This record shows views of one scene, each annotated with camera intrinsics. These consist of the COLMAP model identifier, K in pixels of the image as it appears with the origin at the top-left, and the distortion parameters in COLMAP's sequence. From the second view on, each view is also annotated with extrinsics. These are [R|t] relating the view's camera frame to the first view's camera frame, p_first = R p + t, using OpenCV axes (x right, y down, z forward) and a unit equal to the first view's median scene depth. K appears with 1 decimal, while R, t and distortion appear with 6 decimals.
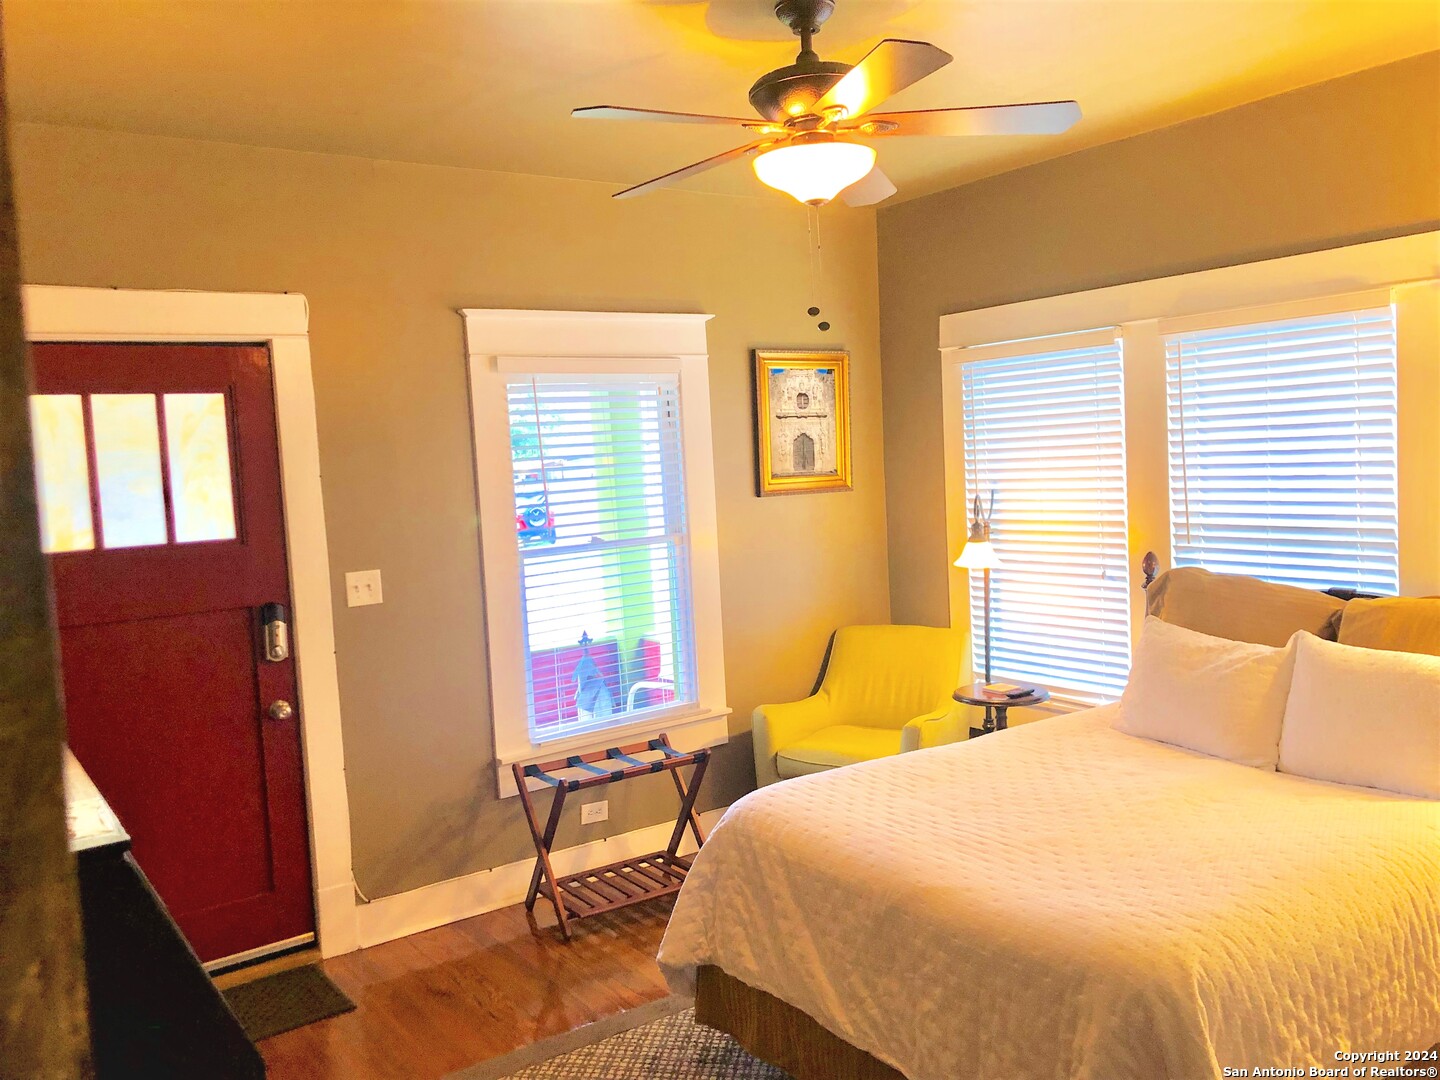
lens RADIAL K [[1182.4, 0, 725.9], [0, 1182.4, 535.8], [0, 0, 1]] dist [0.044292, -0.045929]
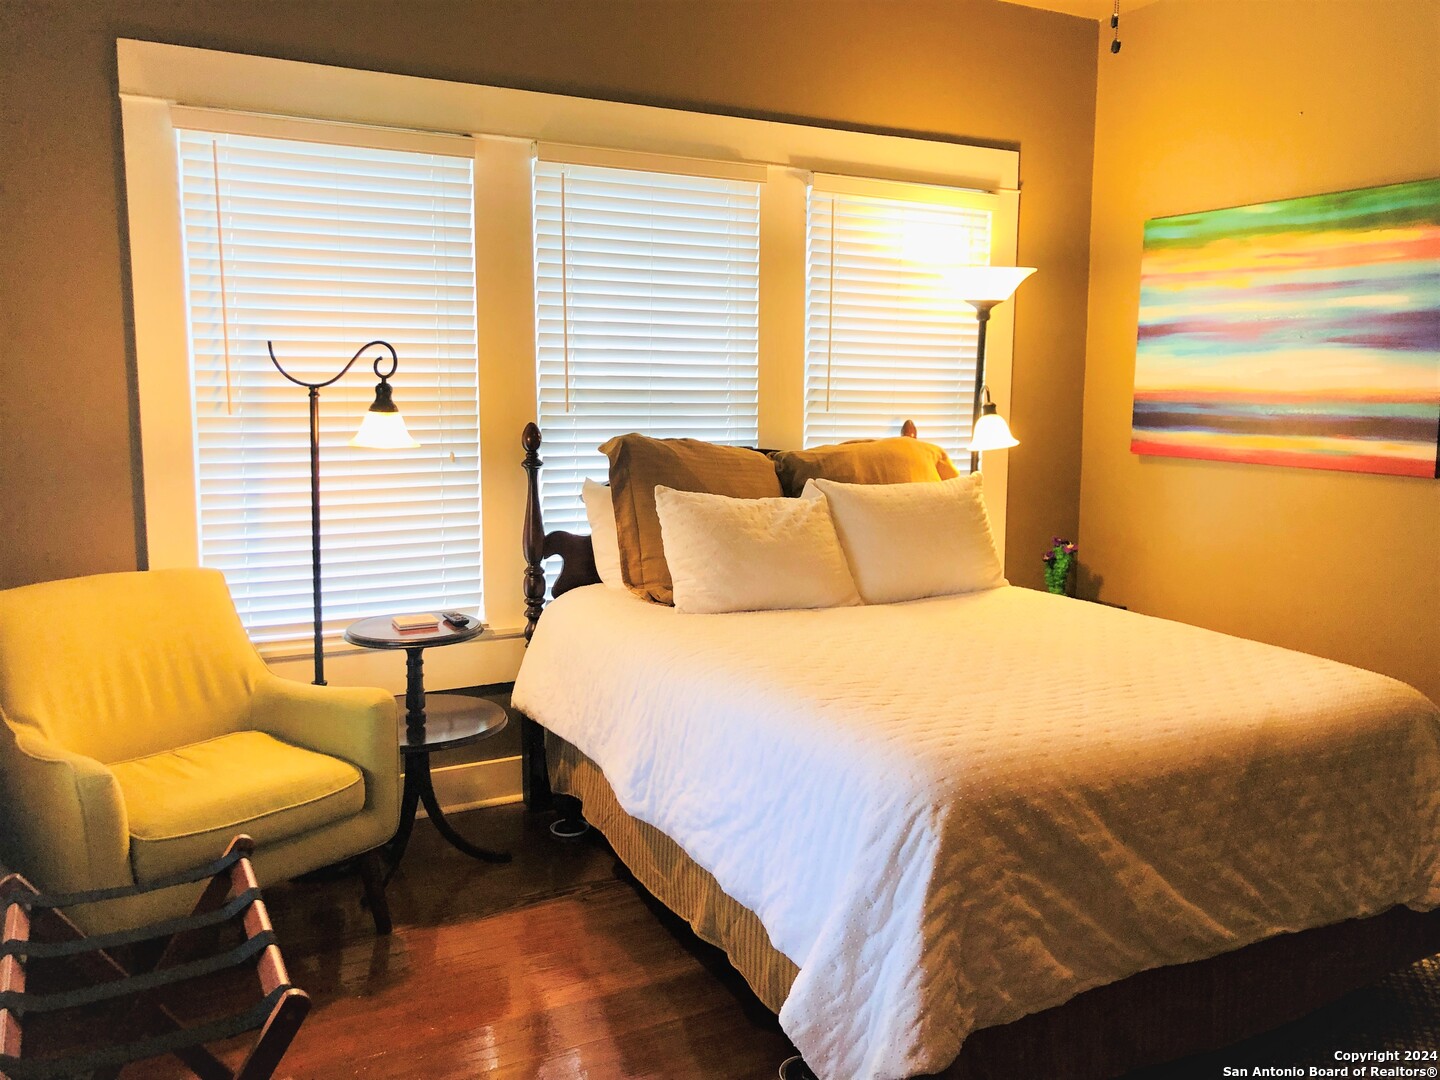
lens RADIAL K [[1182.4, 0, 717.7], [0, 1182.4, 529.8], [0, 0, 1]] dist [0.044292, -0.045929]
pose [[0.117902, -0.083182, 0.989535, -0.649792], [0.054017, 0.995547, 0.077251, 0.043866], [-0.991555, 0.044343, 0.121870, 1.089036]]
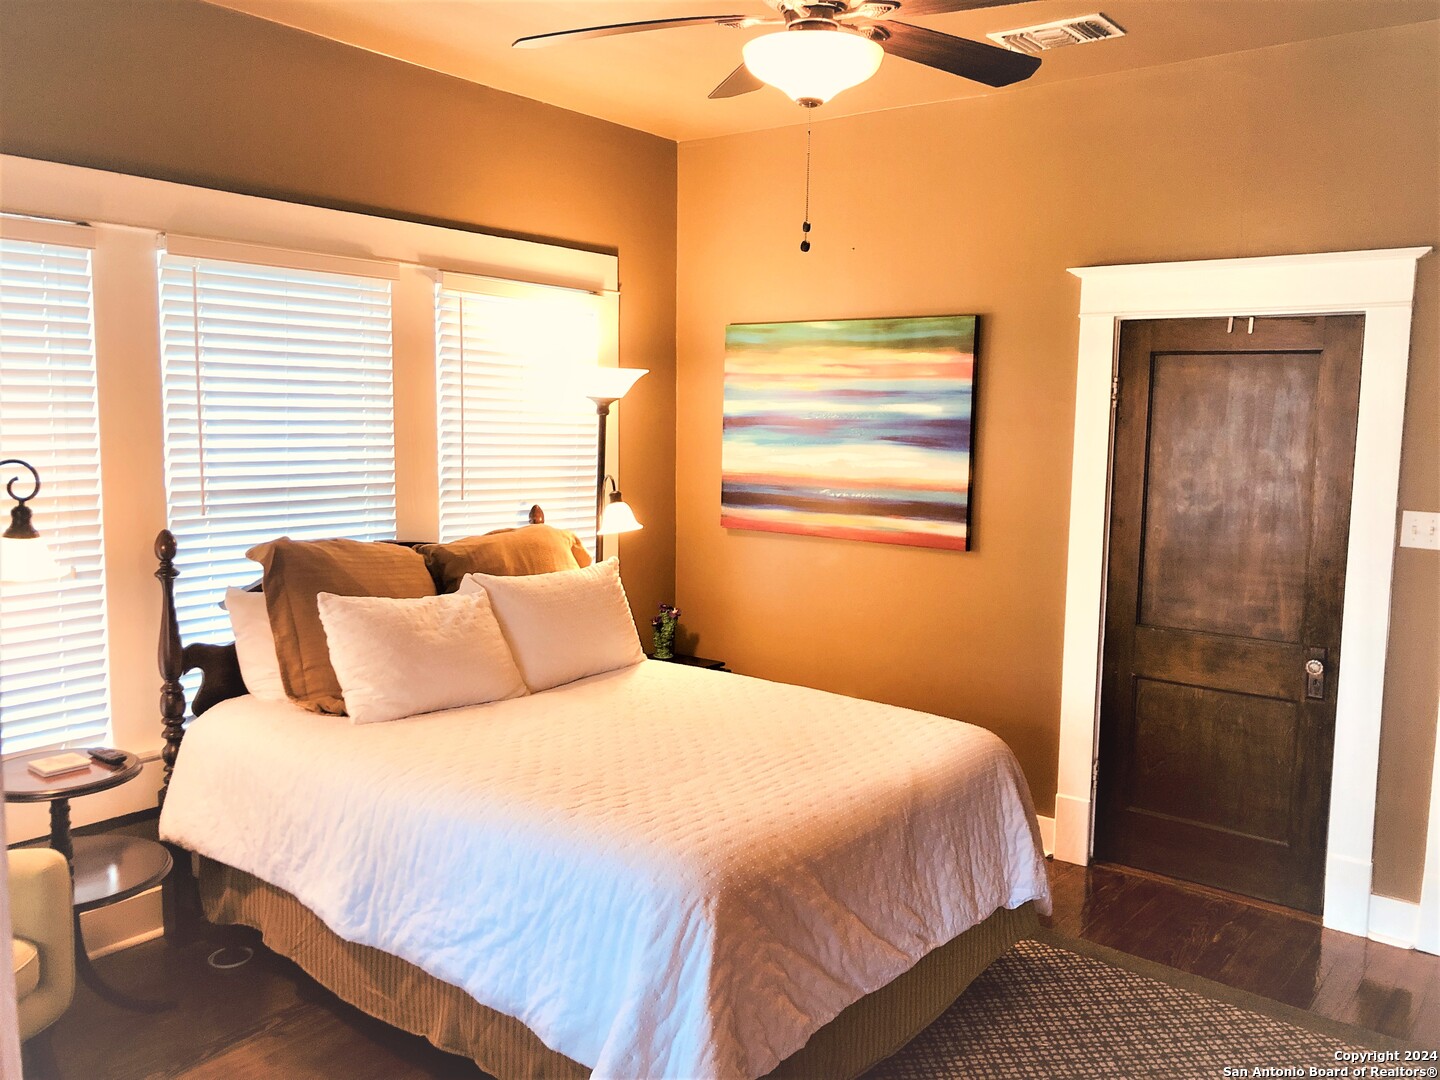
lens RADIAL K [[1182.4, 0, 716.7], [0, 1182.4, 538.3], [0, 0, 1]] dist [0.044292, -0.045929]
pose [[-0.303432, -0.067896, 0.950431, -0.703123], [0.061432, 0.993989, 0.090620, -0.042598], [-0.950871, 0.085884, -0.297437, 1.254659]]
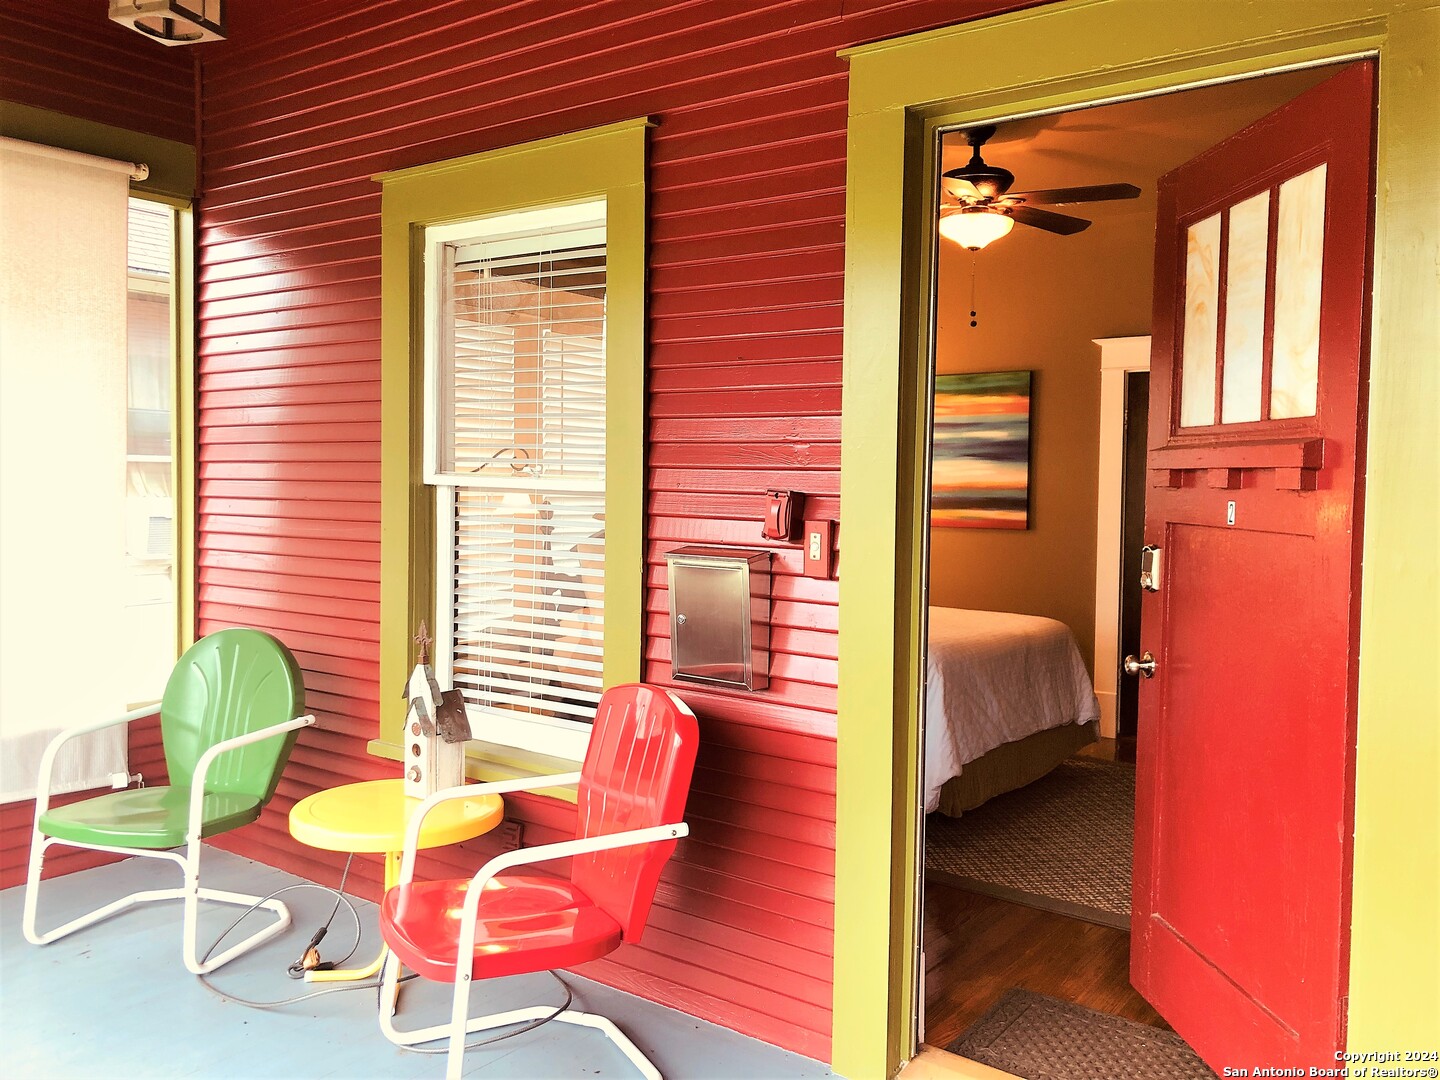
lens RADIAL K [[1182.4, 0, 710.5], [0, 1182.4, 543.5], [0, 0, 1]] dist [0.044292, -0.045929]
pose [[-0.319114, -0.004596, 0.947705, -1.248739], [0.068498, 0.997261, 0.027901, 0.047292], [-0.945238, 0.073820, -0.317925, 1.742333]]
